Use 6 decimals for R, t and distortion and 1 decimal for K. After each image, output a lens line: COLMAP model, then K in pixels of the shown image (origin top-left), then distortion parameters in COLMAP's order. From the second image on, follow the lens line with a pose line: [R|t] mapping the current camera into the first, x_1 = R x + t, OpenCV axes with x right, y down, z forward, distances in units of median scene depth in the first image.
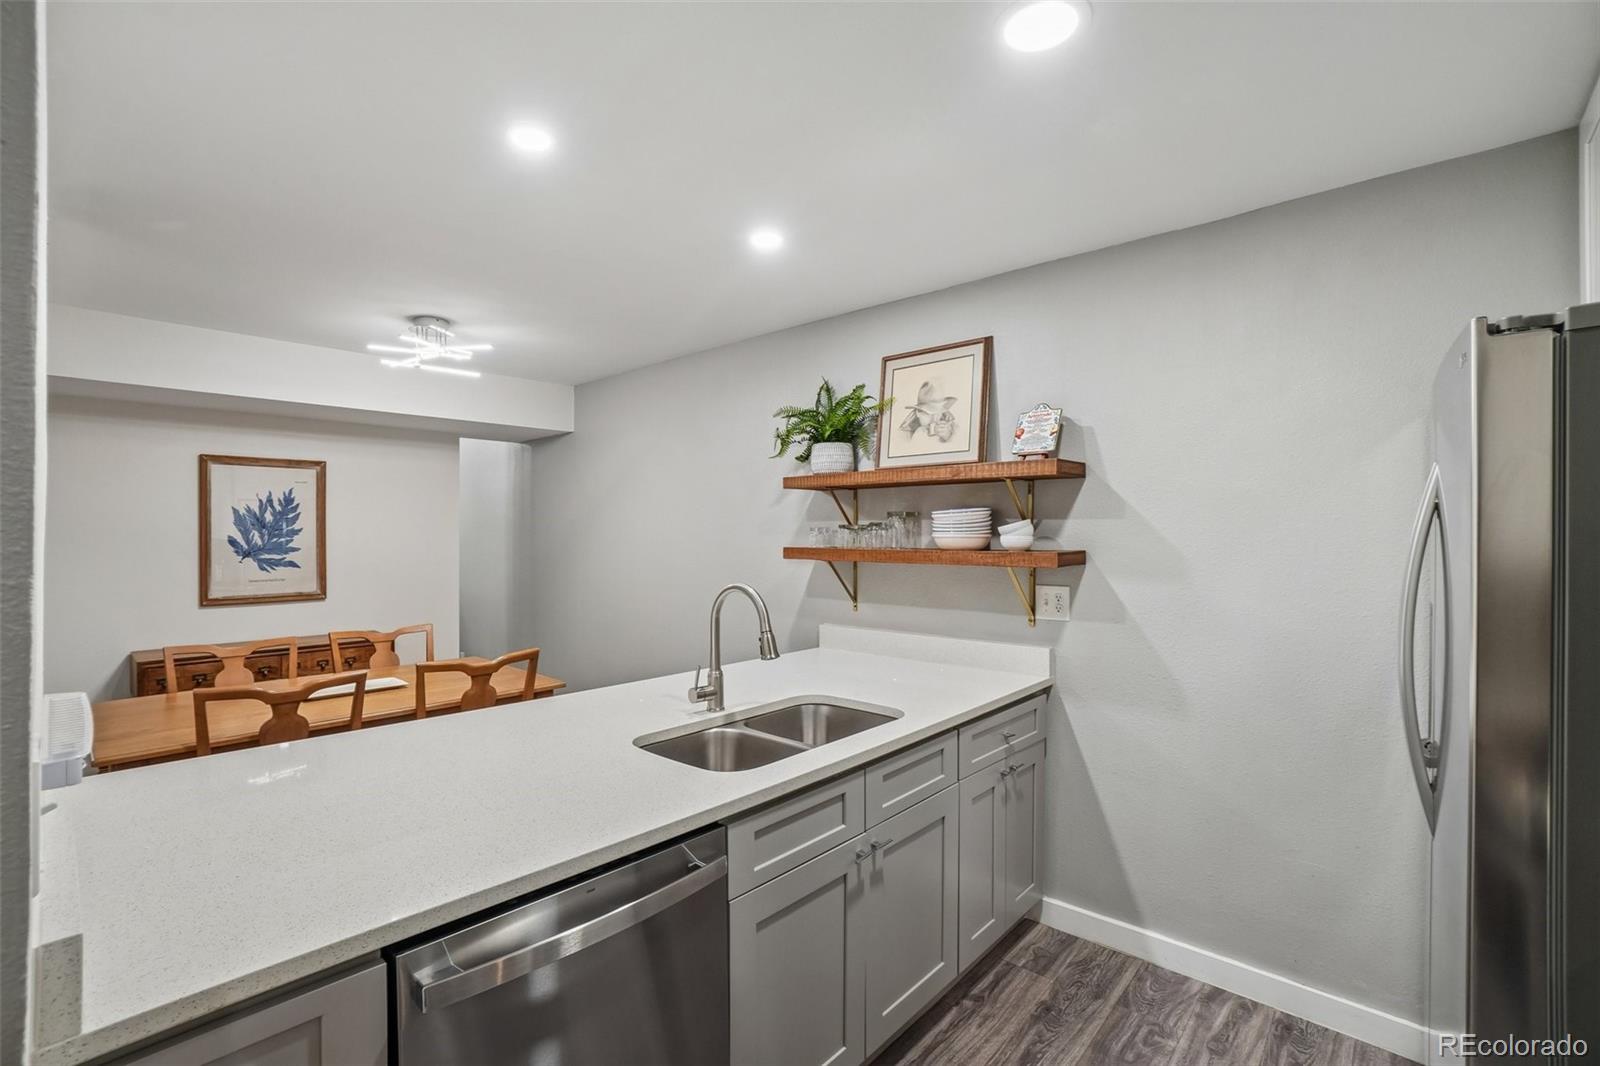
lens RADIAL K [[727.4, 0, 778.3], [0, 727.4, 532.9], [0, 0, 1]] dist [-0.050015, 0.013352]
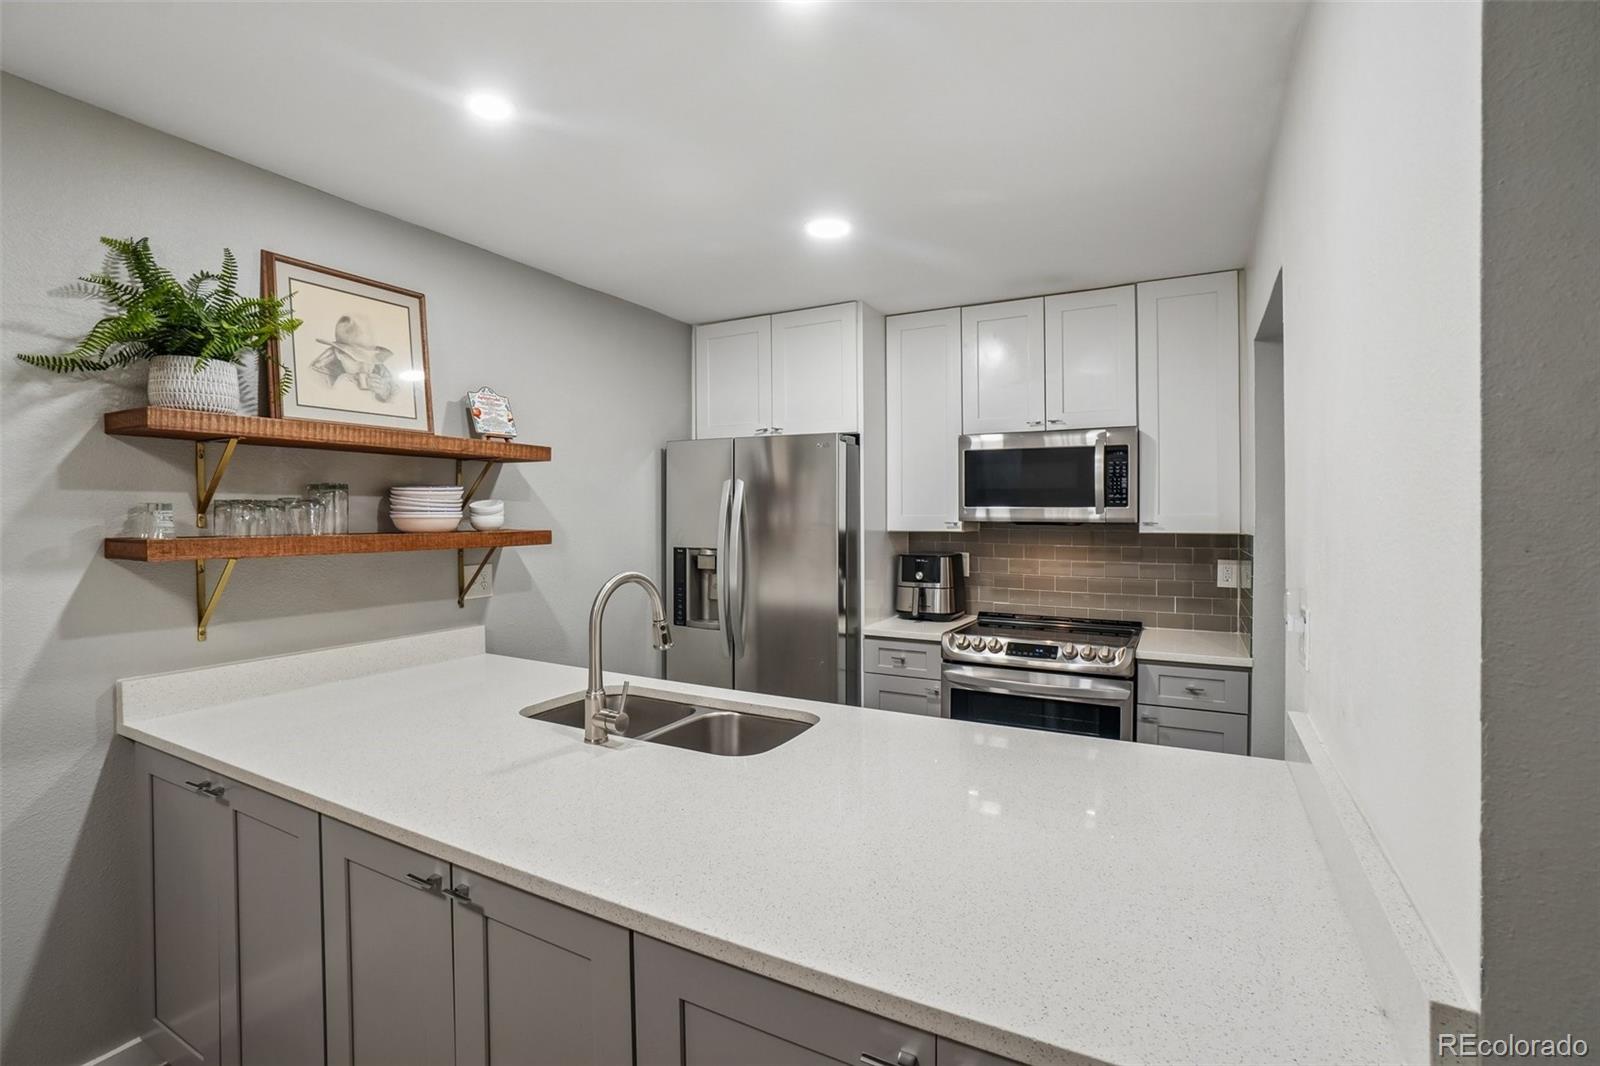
lens RADIAL K [[727.4, 0, 797.7], [0, 727.4, 522.6], [0, 0, 1]] dist [-0.050015, 0.013352]
pose [[-0.248511, -0.008237, 0.968594, -0.773272], [0.002229, 0.999956, 0.009076, 0.005379], [-0.968627, 0.004414, -0.248482, 0.867024]]
